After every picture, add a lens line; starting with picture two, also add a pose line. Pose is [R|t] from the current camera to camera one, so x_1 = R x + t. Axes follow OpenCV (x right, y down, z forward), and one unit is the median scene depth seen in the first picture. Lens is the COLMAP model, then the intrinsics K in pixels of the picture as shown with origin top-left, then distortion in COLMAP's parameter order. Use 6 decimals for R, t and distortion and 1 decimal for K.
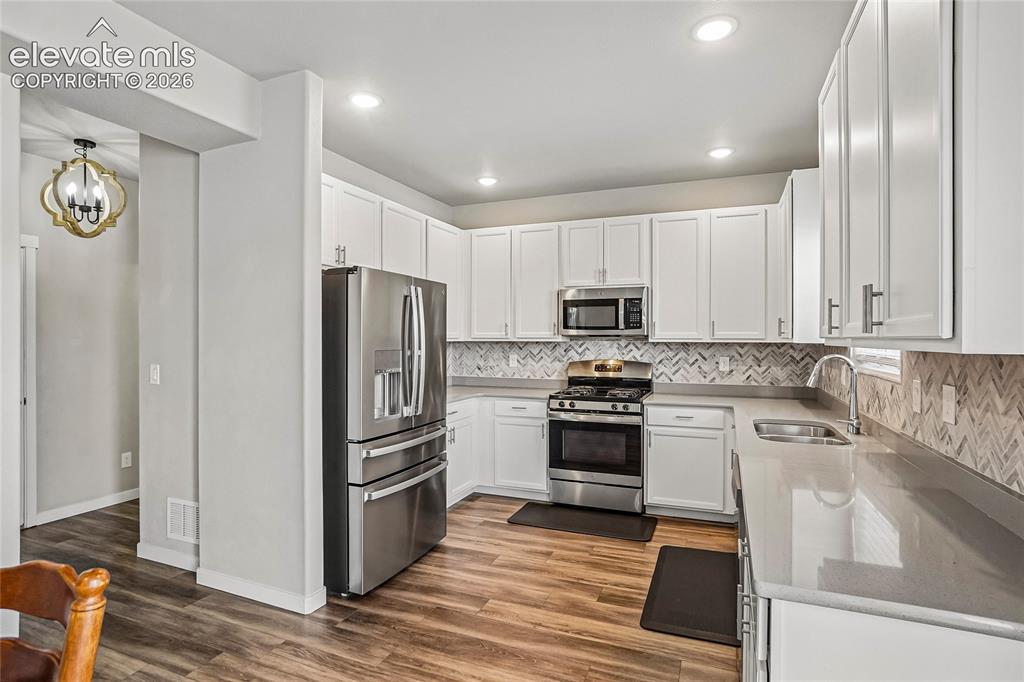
lens RADIAL K [[527.7, 0, 497.8], [0, 527.7, 335.5], [0, 0, 1]] dist [-0.043744, 0.014297]
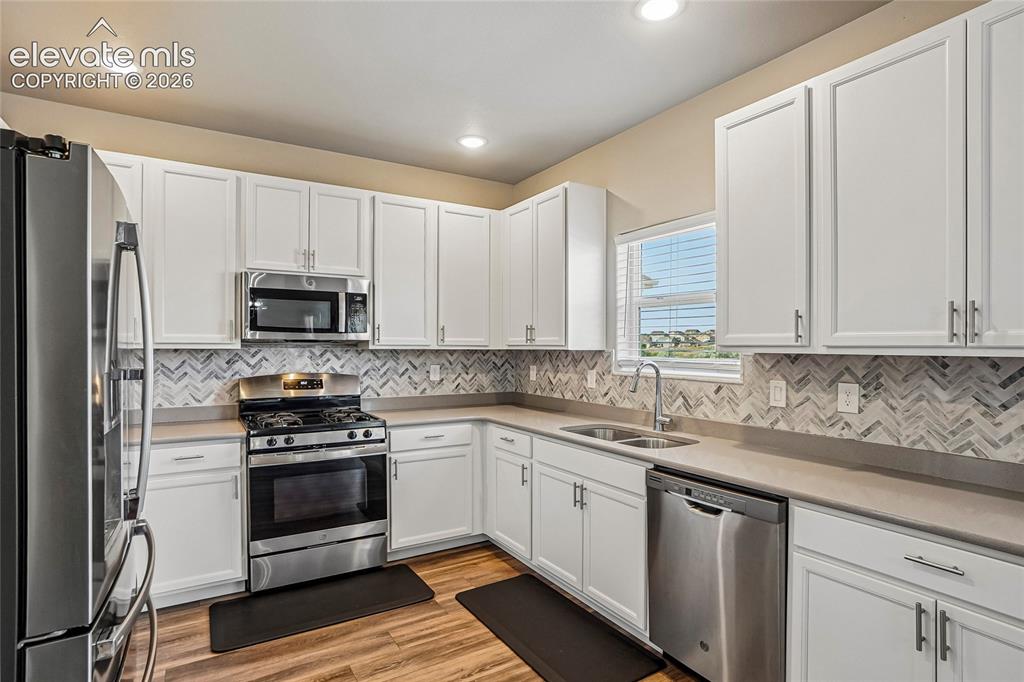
lens RADIAL K [[527.7, 0, 520.4], [0, 527.7, 345.5], [0, 0, 1]] dist [-0.043744, 0.014297]
pose [[0.567536, 0.001617, 0.823347, -0.247408], [-0.007903, 0.999963, 0.003483, 0.002054], [-0.823311, -0.008483, 0.567527, 0.359051]]
